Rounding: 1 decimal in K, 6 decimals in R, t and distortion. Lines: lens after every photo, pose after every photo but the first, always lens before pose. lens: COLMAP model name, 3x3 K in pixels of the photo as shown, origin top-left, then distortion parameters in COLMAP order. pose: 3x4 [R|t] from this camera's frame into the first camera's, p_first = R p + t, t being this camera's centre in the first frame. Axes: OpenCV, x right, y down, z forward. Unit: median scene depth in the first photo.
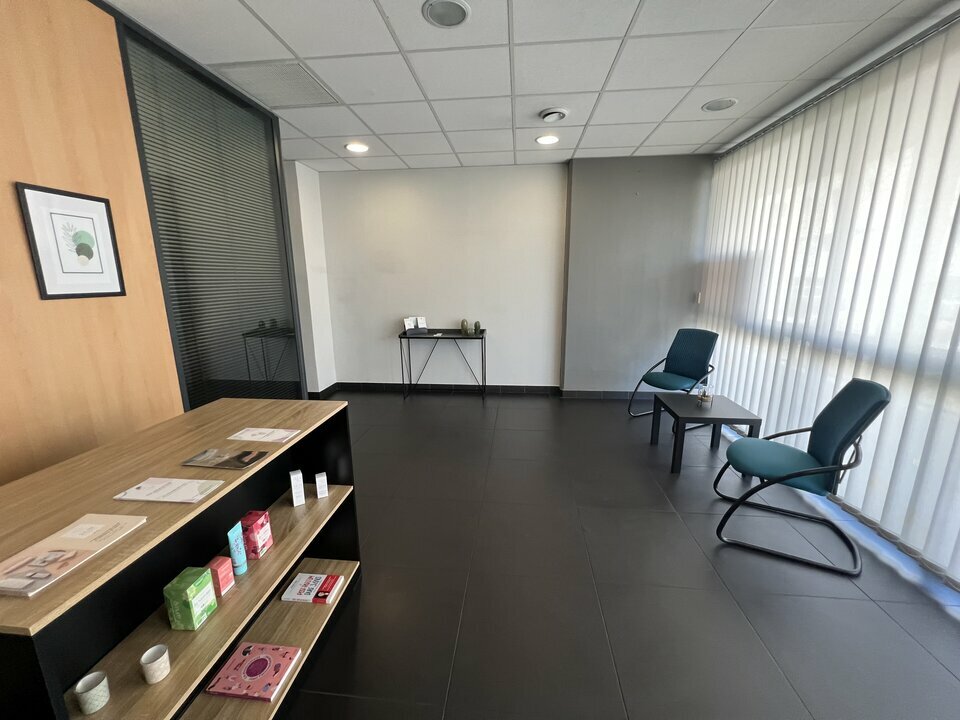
lens RADIAL K [[384.1, 0, 481.9], [0, 384.1, 360.3], [0, 0, 1]] dist [0.003570, 0.000145]
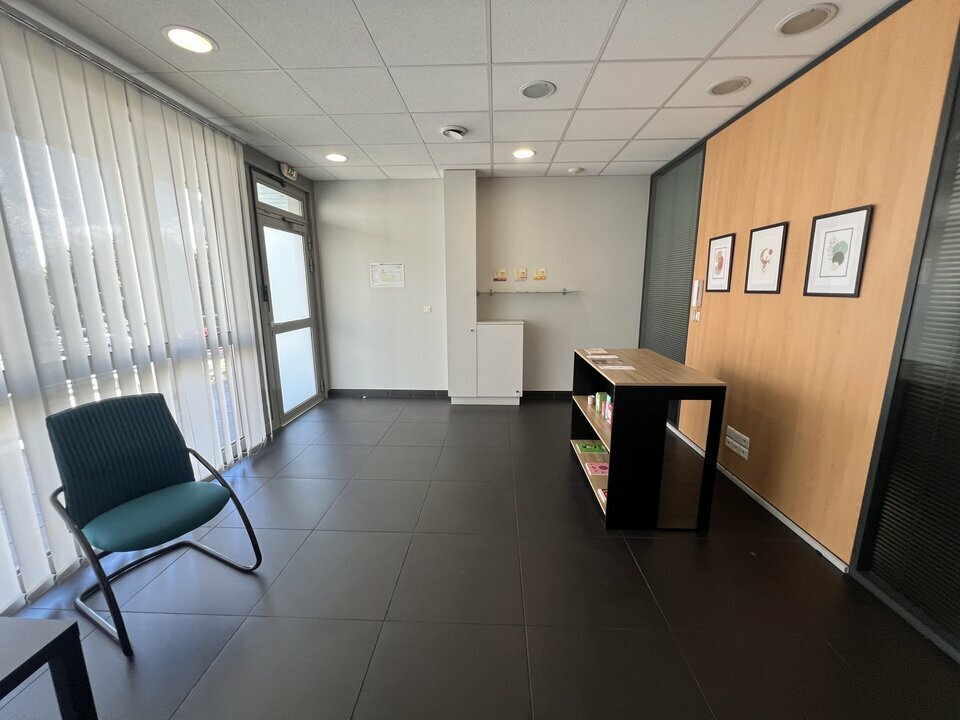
lens RADIAL K [[384.1, 0, 481.4], [0, 384.1, 354.2], [0, 0, 1]] dist [0.003570, 0.000145]
pose [[-0.998223, 0.013335, -0.058081, 0.134790], [-0.009925, 0.923830, 0.382674, -0.418558], [0.058760, 0.382570, -0.922056, 1.979404]]
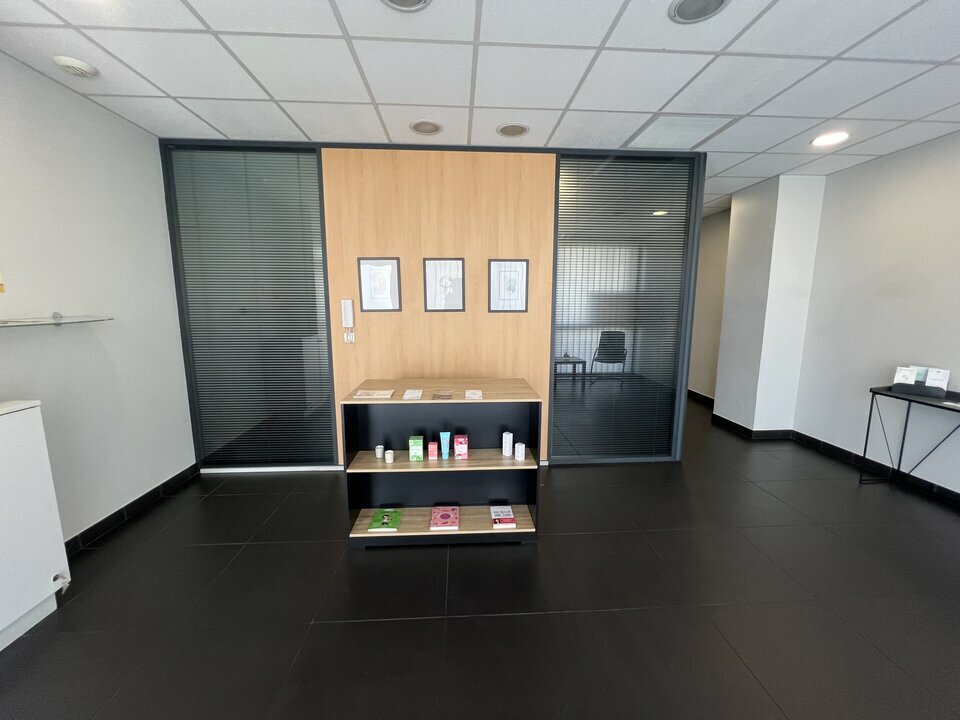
lens RADIAL K [[384.1, 0, 478.4], [0, 384.1, 360.9], [0, 0, 1]] dist [0.003570, 0.000145]
pose [[0.155414, 0.161605, -0.974541, 0.810476], [-0.211997, 0.968999, 0.126878, -0.129616], [0.964834, 0.186881, 0.184856, 0.508504]]
